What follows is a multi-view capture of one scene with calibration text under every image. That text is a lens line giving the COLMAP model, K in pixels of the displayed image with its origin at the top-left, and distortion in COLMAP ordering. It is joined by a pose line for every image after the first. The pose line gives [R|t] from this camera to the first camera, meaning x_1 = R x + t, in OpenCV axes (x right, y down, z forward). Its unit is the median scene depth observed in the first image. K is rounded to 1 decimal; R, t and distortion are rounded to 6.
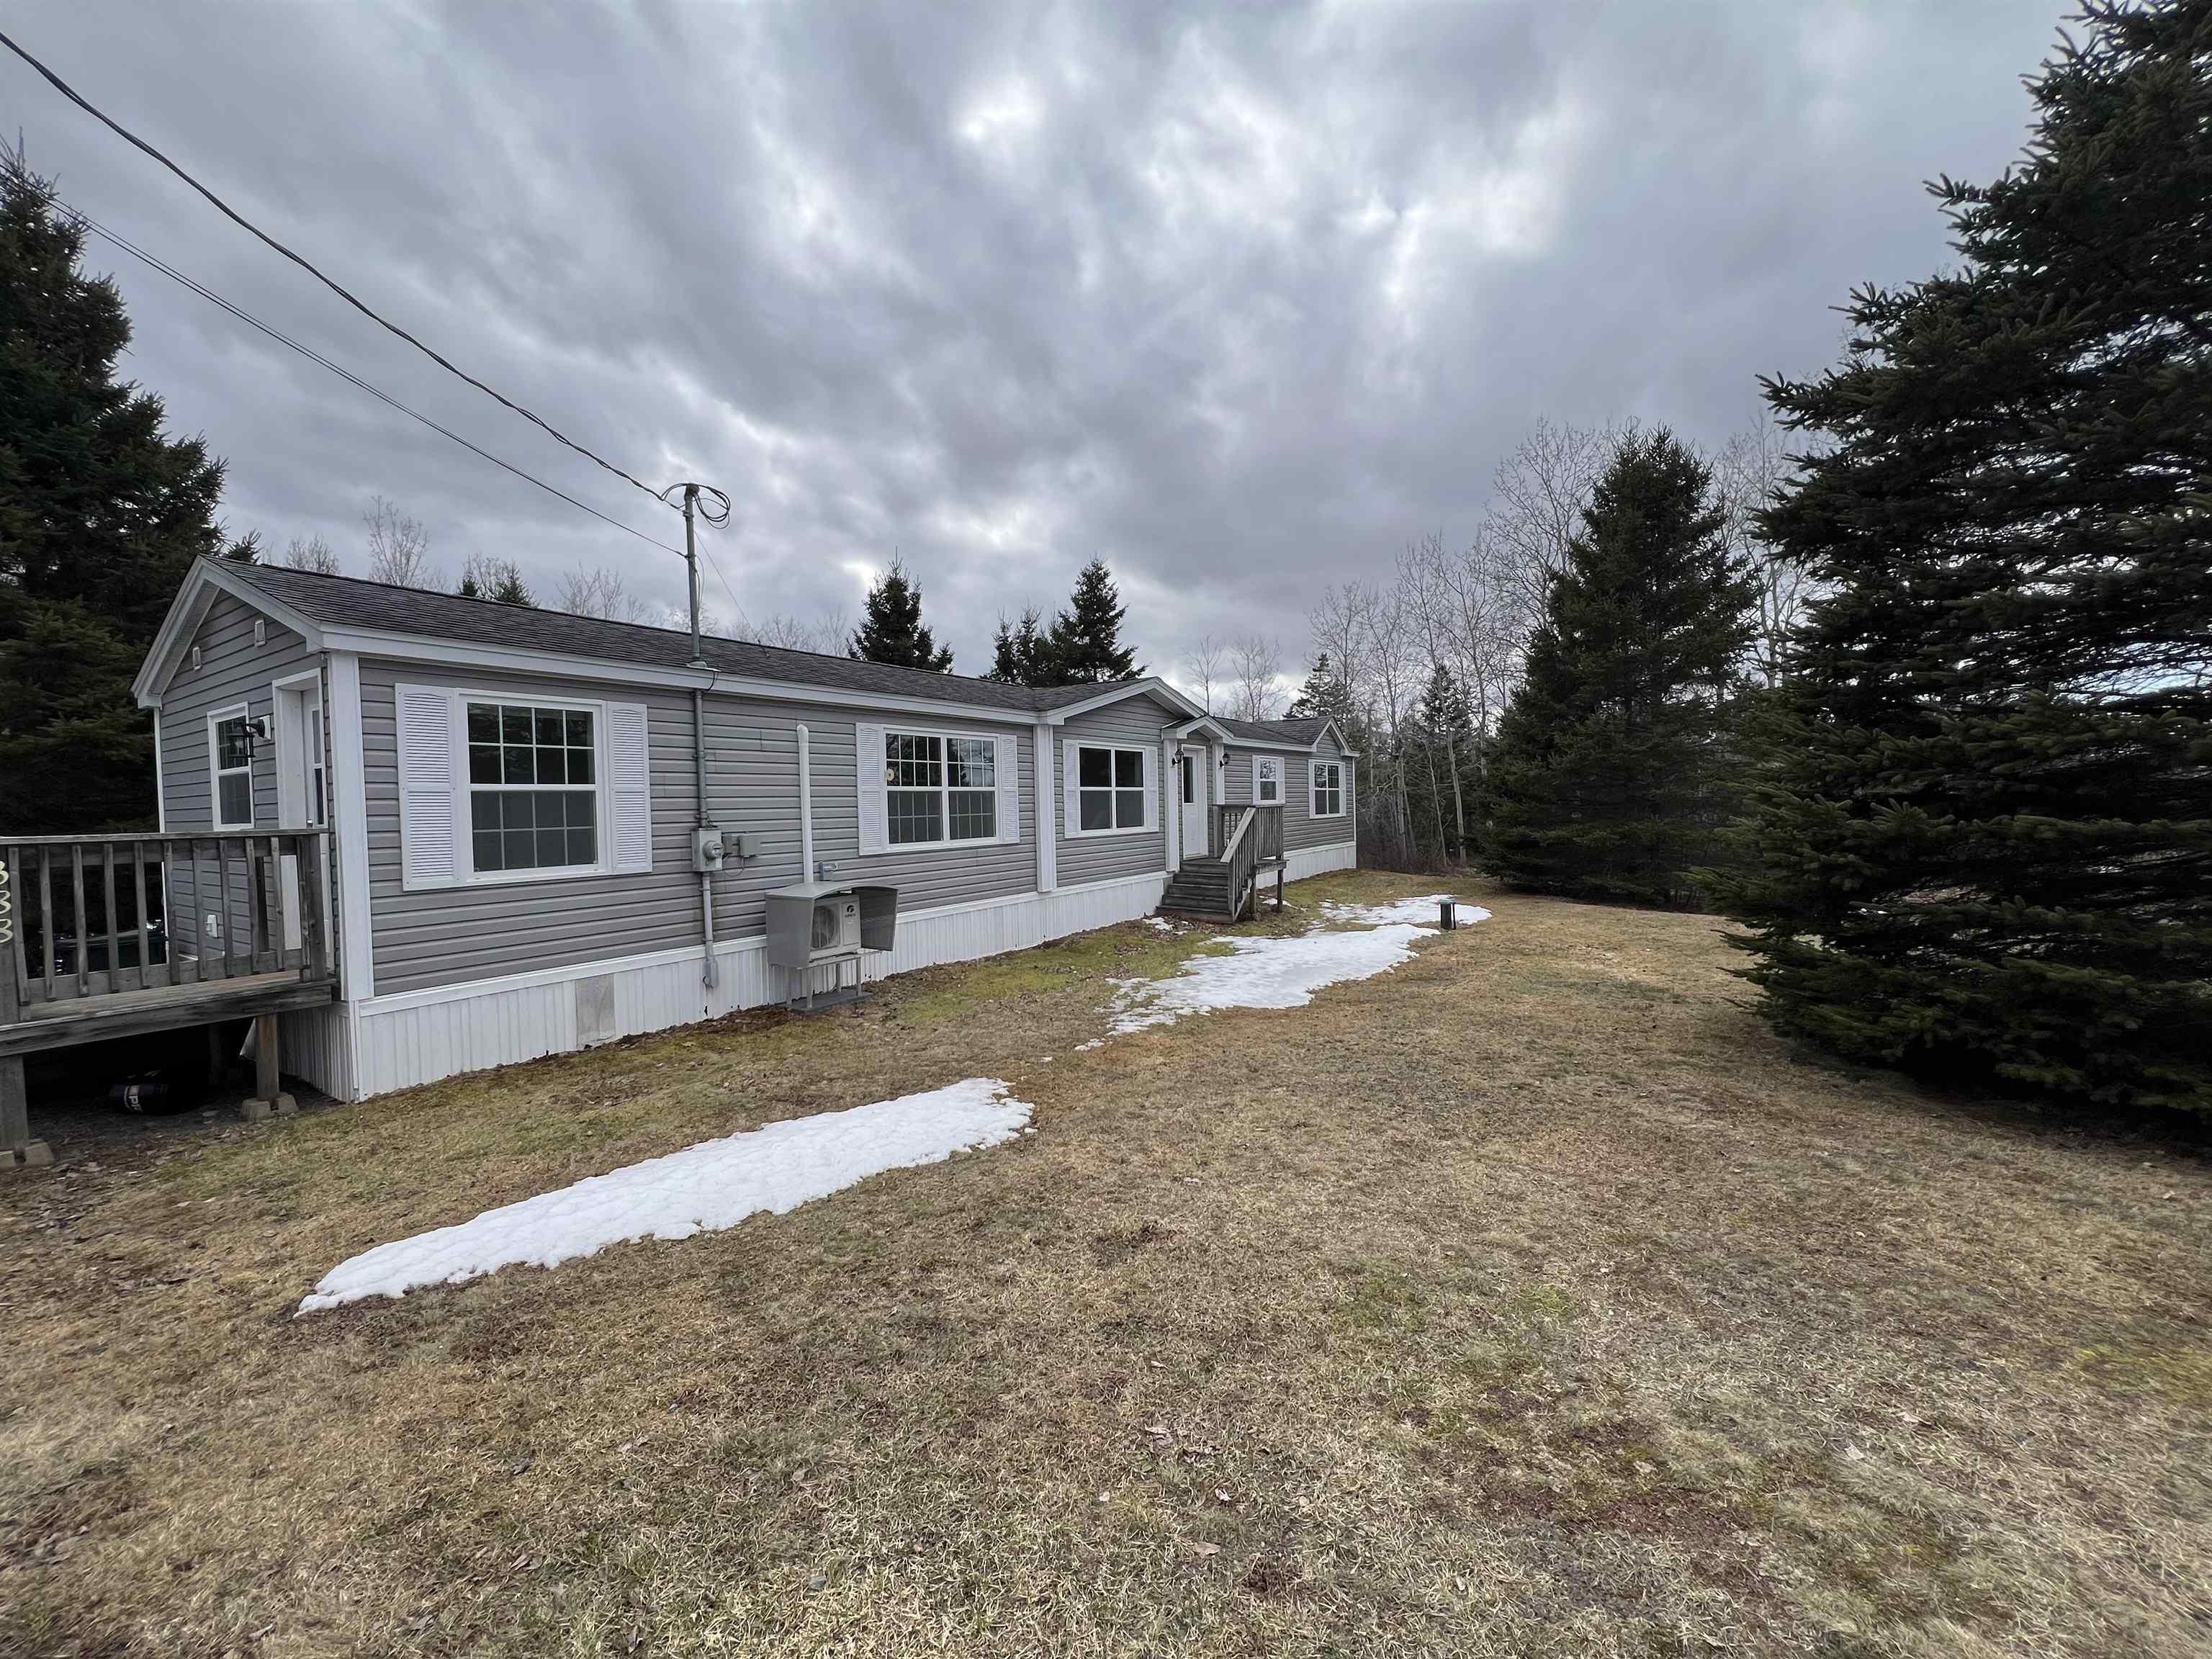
lens RADIAL K [[883.9, 0, 1088.4], [0, 883.9, 825.0], [0, 0, 1]] dist [0.001280, 0.000087]
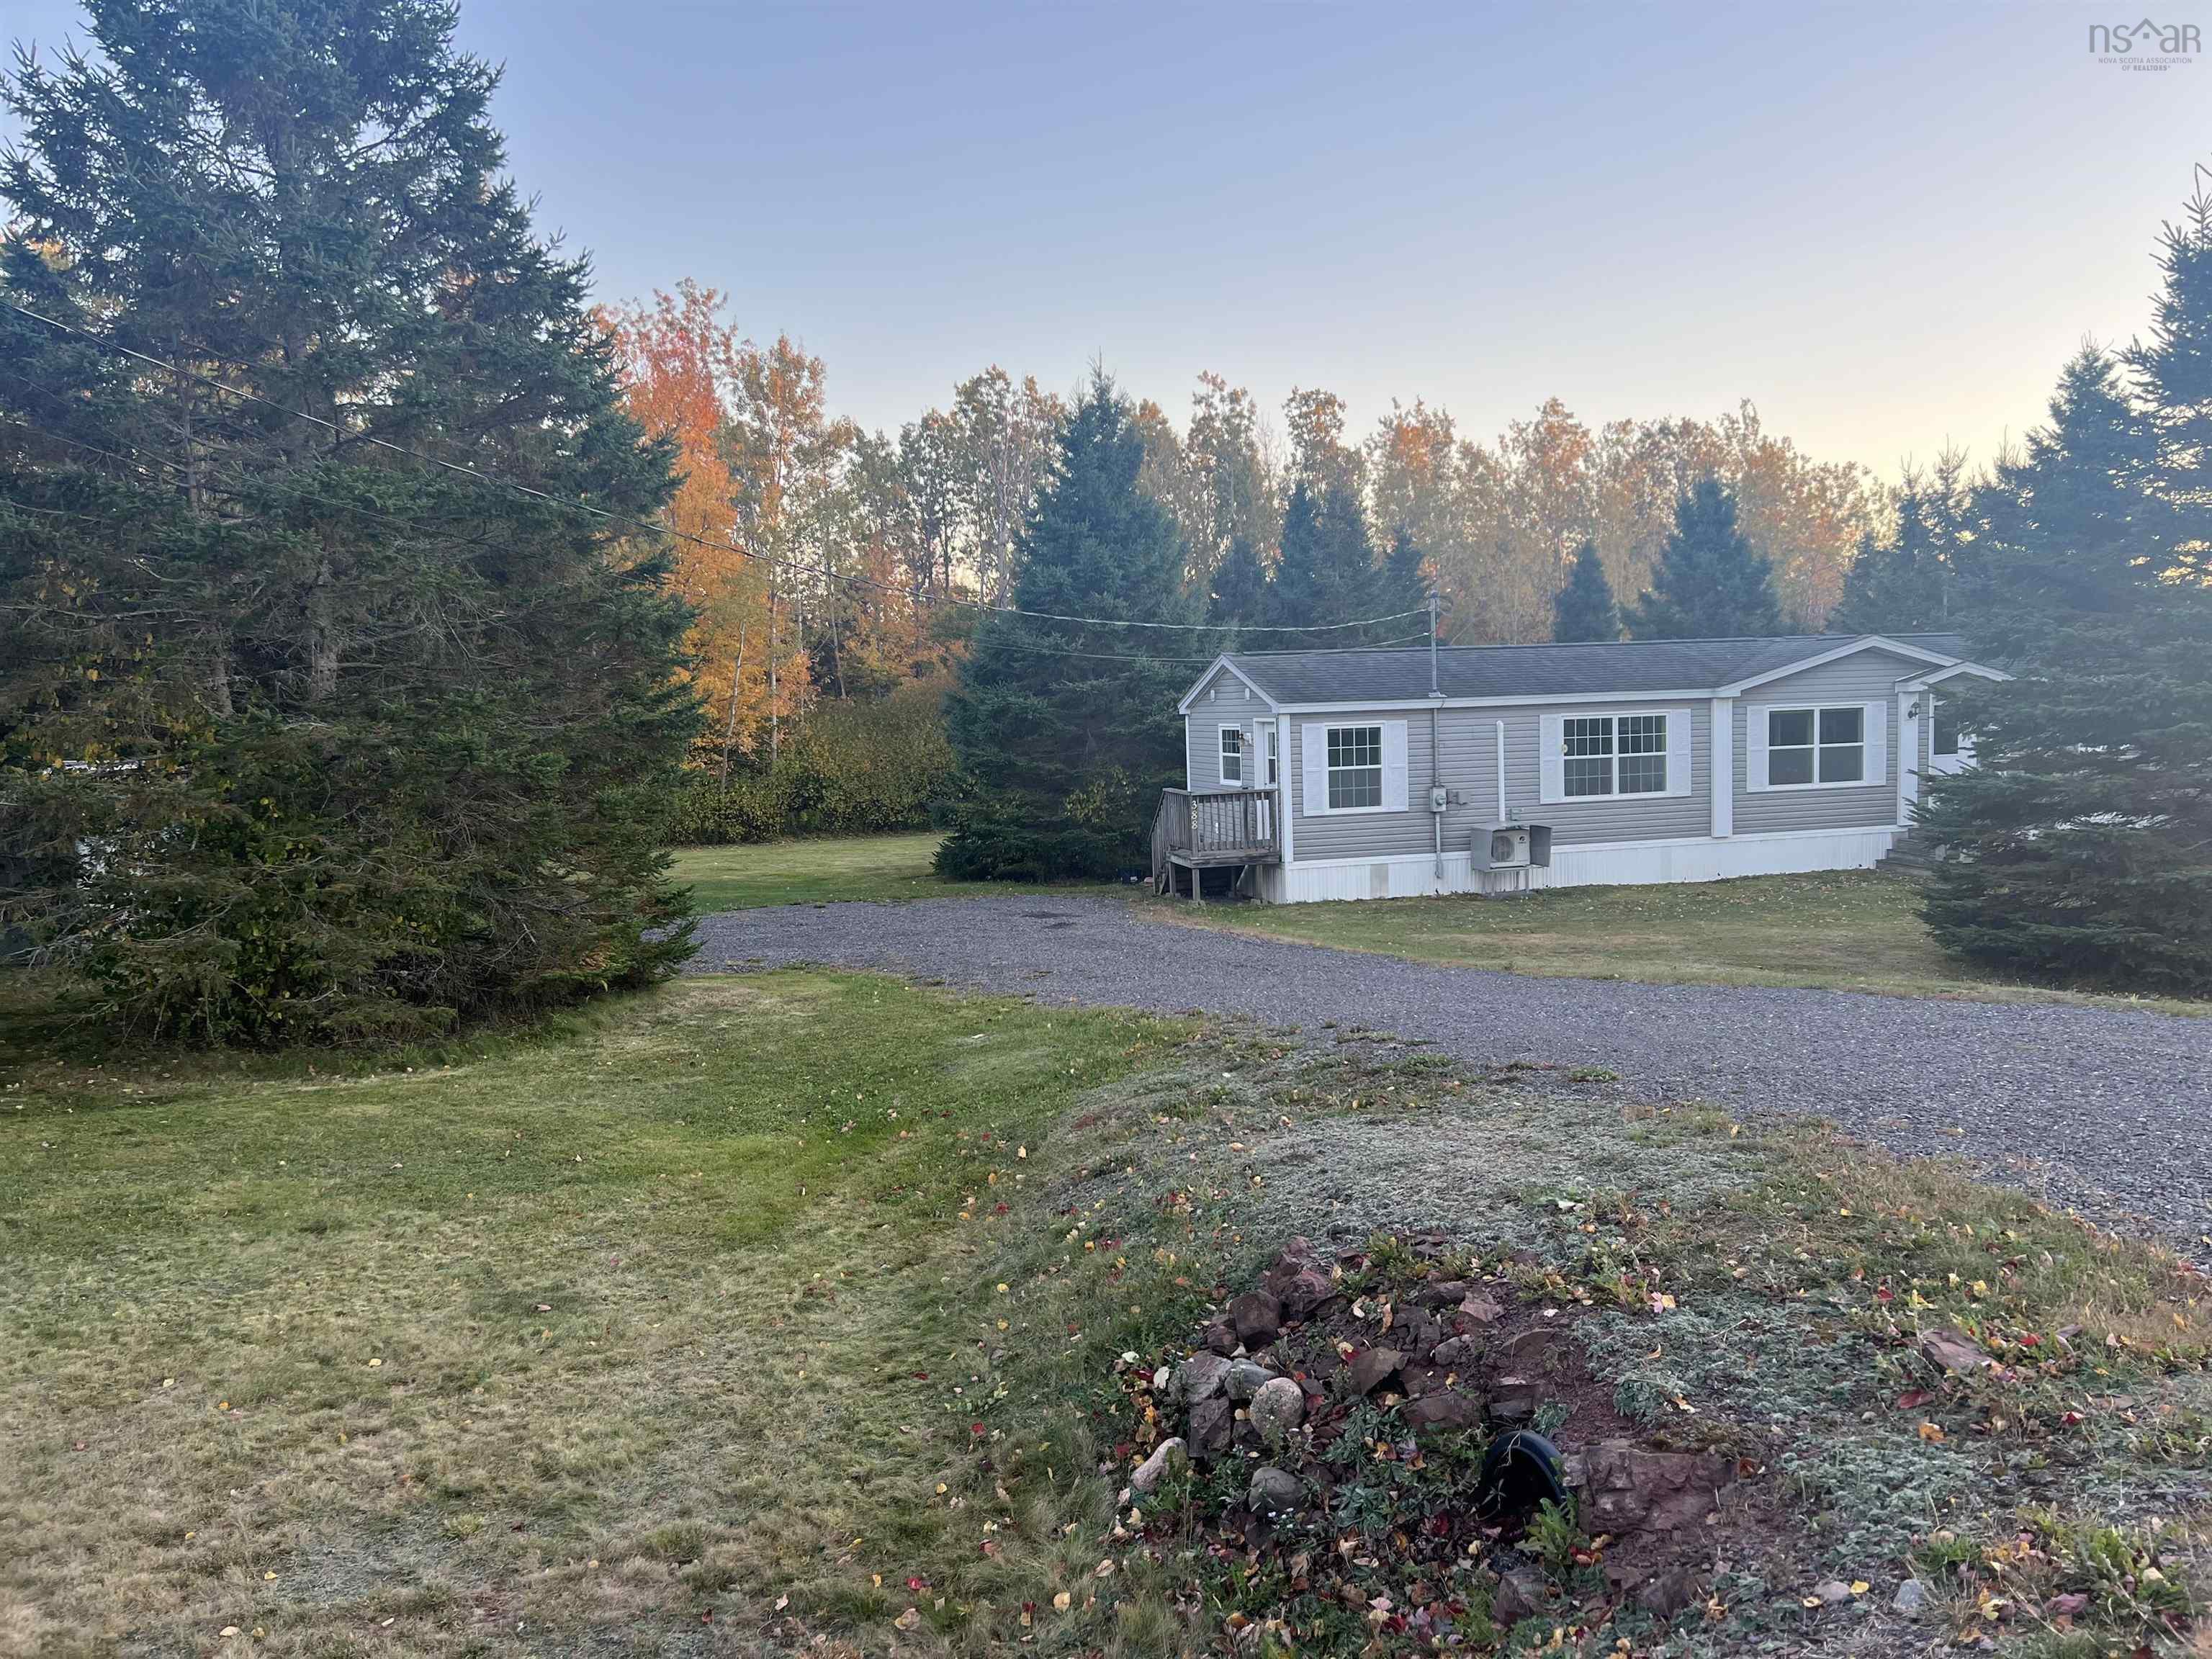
lens RADIAL K [[1713.6, 0, 1104.2], [0, 1713.6, 828.7], [0, 0, 1]] dist [-0.050095, -0.005797]
pose [[0.760734, 0.050335, -0.647109, 0.997370], [-0.001926, 0.997159, 0.075300, -0.132966], [0.649061, -0.056037, 0.758669, -1.584010]]
